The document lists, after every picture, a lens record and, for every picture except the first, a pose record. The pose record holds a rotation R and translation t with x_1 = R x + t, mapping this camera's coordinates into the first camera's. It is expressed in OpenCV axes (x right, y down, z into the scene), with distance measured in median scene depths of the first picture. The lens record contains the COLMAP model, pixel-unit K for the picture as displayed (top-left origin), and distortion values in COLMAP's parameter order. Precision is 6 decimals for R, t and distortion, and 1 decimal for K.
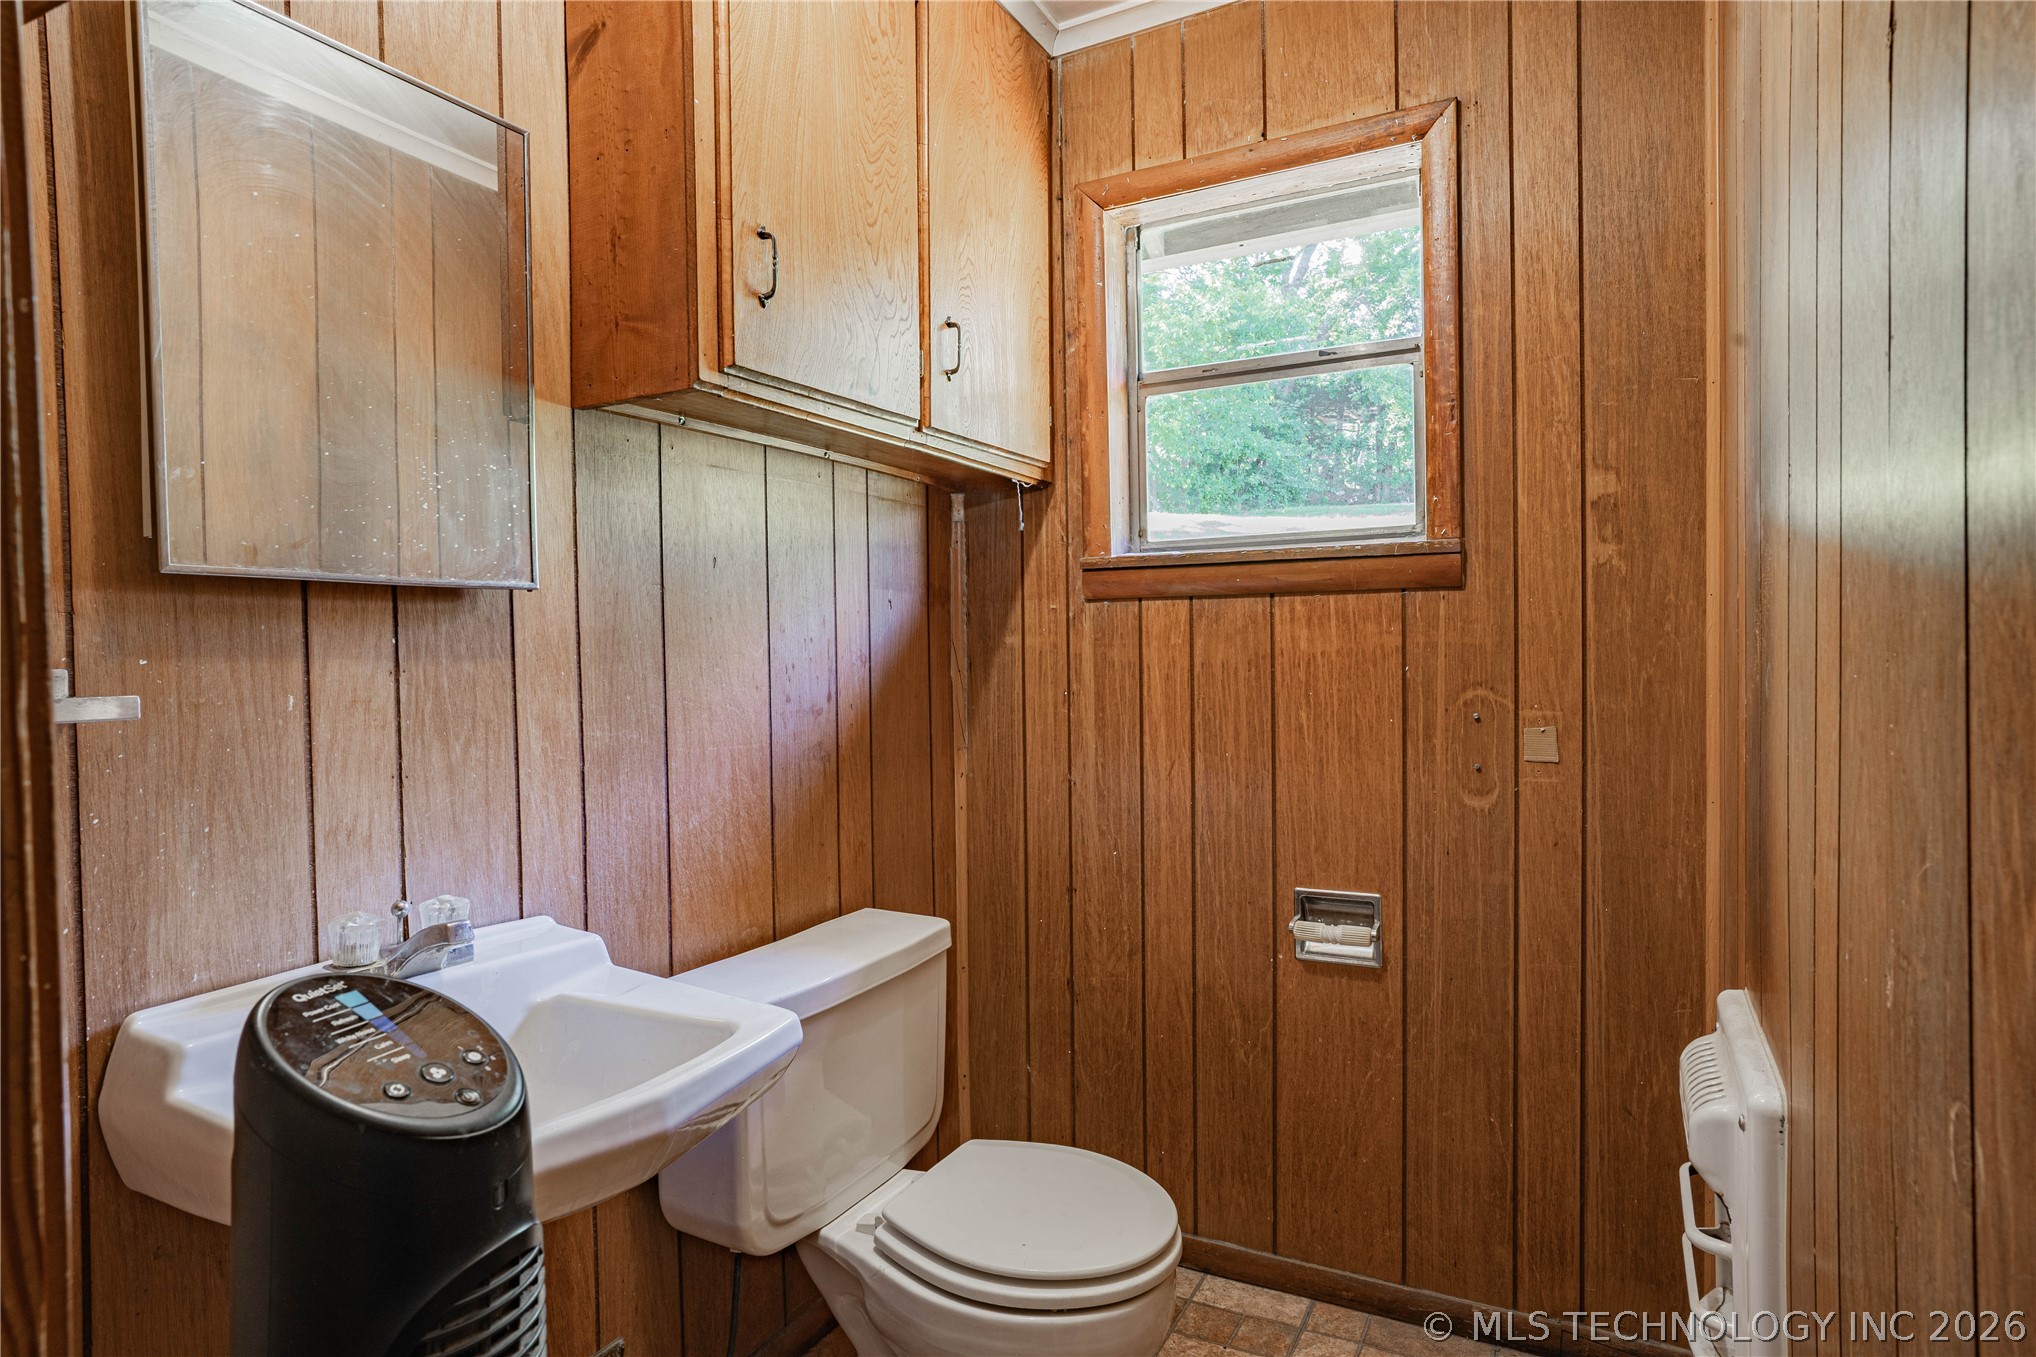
lens RADIAL K [[1136.7, 0, 1016.6], [0, 1136.7, 675.2], [0, 0, 1]] dist [-0.054088, 0.043661]
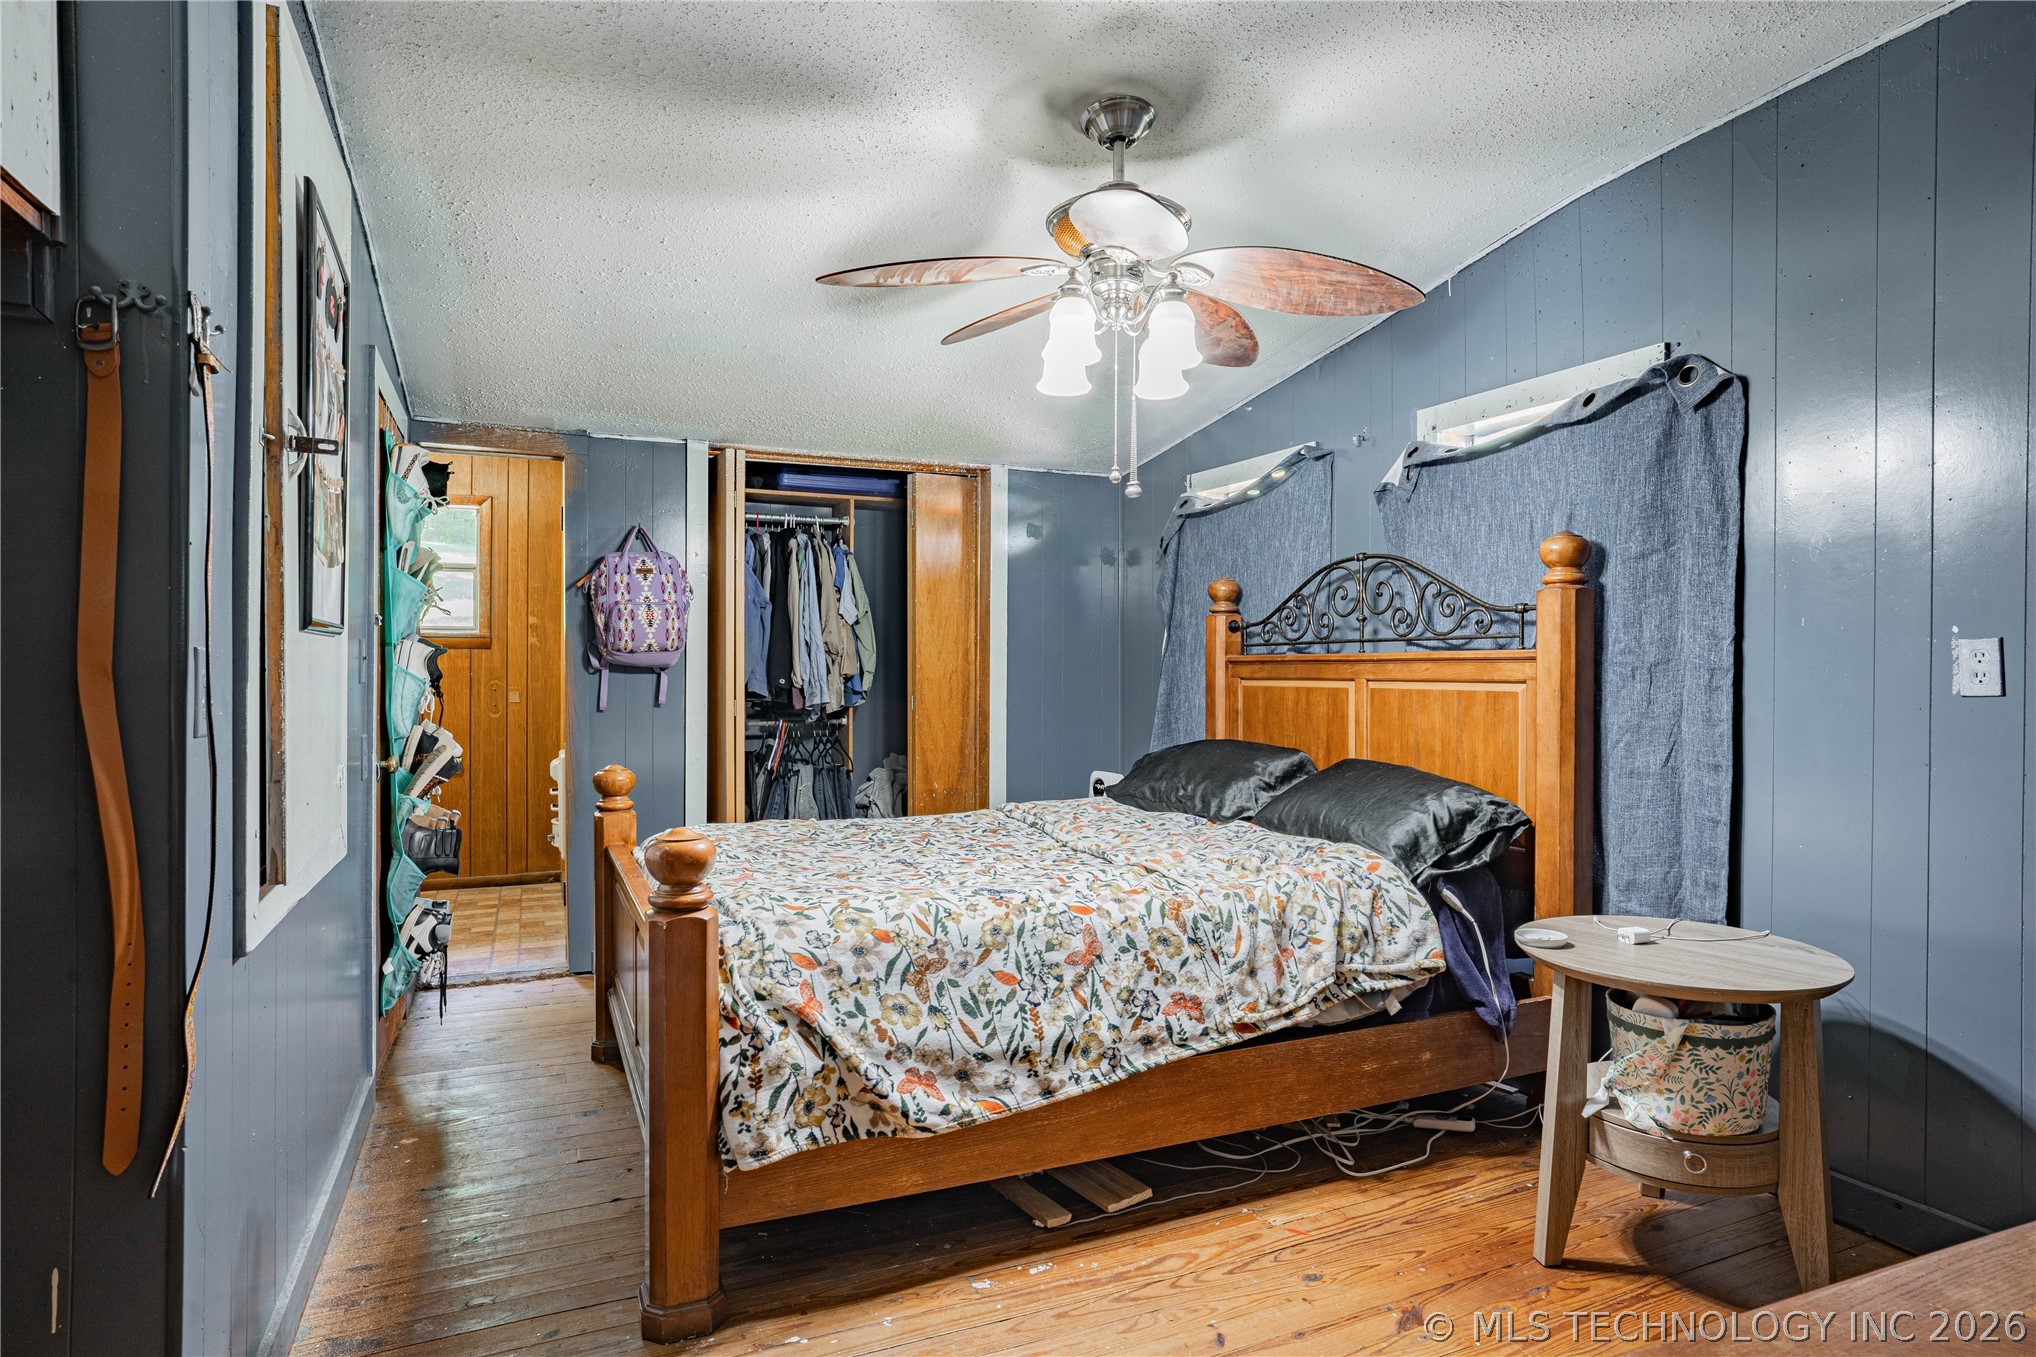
lens RADIAL K [[1136.7, 0, 1016.6], [0, 1136.7, 675.2], [0, 0, 1]] dist [-0.054088, 0.043661]
pose [[0.626765, 0.004227, 0.779197, -1.163865], [-0.004705, 0.999988, -0.001640, -0.004445], [-0.779194, -0.002638, 0.626777, -2.178064]]
